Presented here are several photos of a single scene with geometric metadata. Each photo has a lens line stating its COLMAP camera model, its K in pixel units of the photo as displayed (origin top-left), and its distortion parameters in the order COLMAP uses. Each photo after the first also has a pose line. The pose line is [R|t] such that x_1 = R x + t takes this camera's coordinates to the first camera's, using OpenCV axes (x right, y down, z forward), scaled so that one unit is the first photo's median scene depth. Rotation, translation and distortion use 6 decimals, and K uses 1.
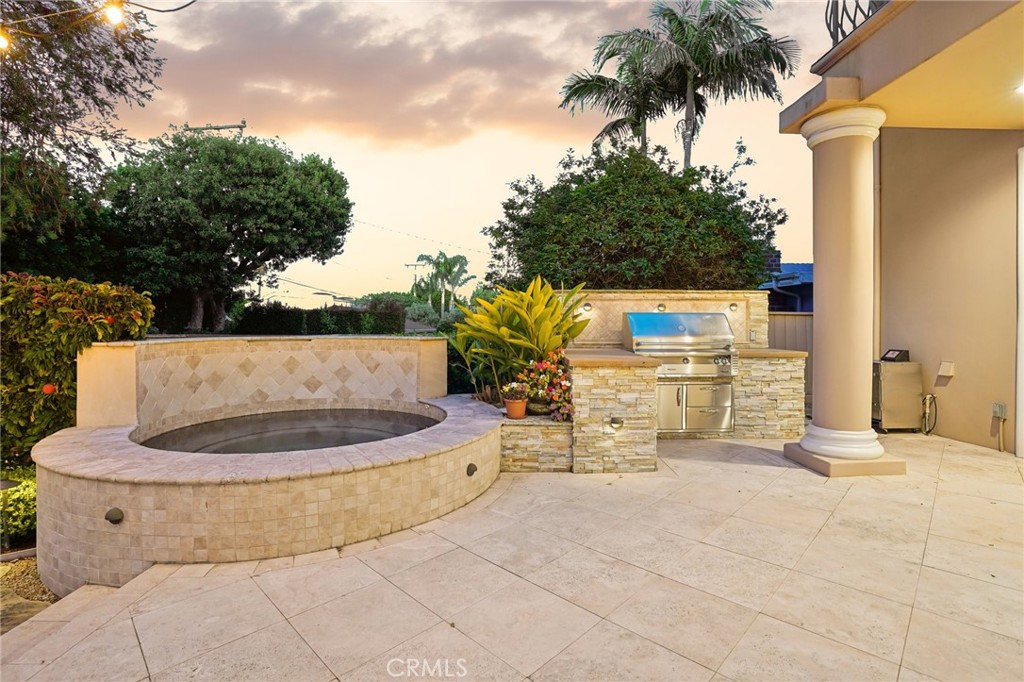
lens RADIAL K [[478.4, 0, 519.7], [0, 478.4, 318.8], [0, 0, 1]] dist [-0.032572, 0.000879]
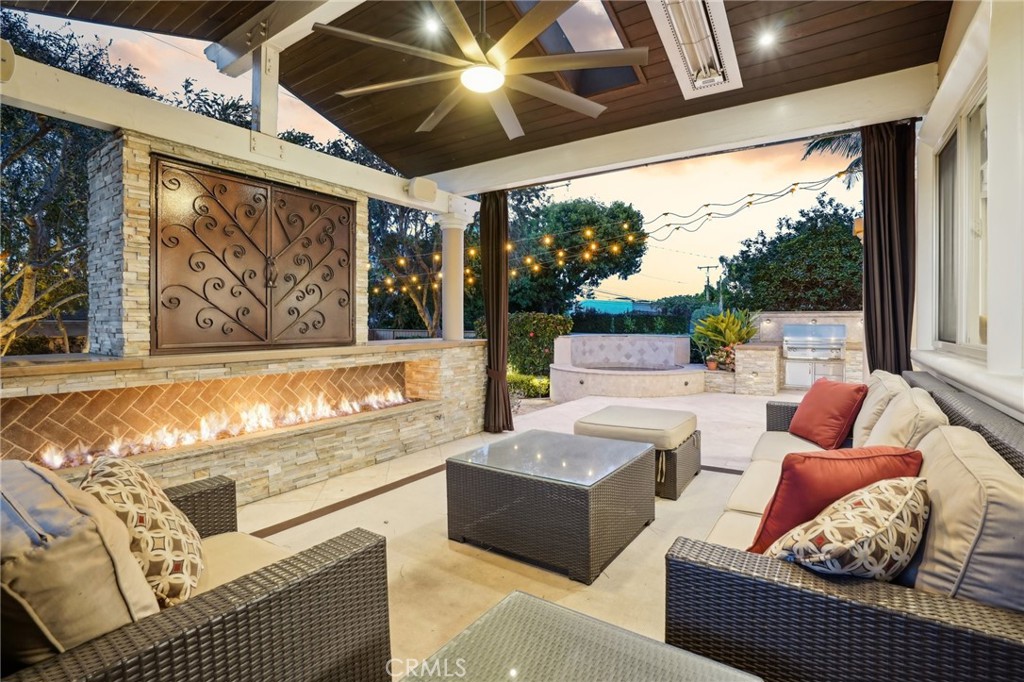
lens RADIAL K [[478.4, 0, 517.8], [0, 478.4, 324.2], [0, 0, 1]] dist [-0.032572, 0.000879]
pose [[0.821715, 0.003368, -0.569888, 0.395680], [0.004160, 0.999920, 0.011908, -0.038700], [0.569883, -0.012156, 0.821636, -1.081405]]
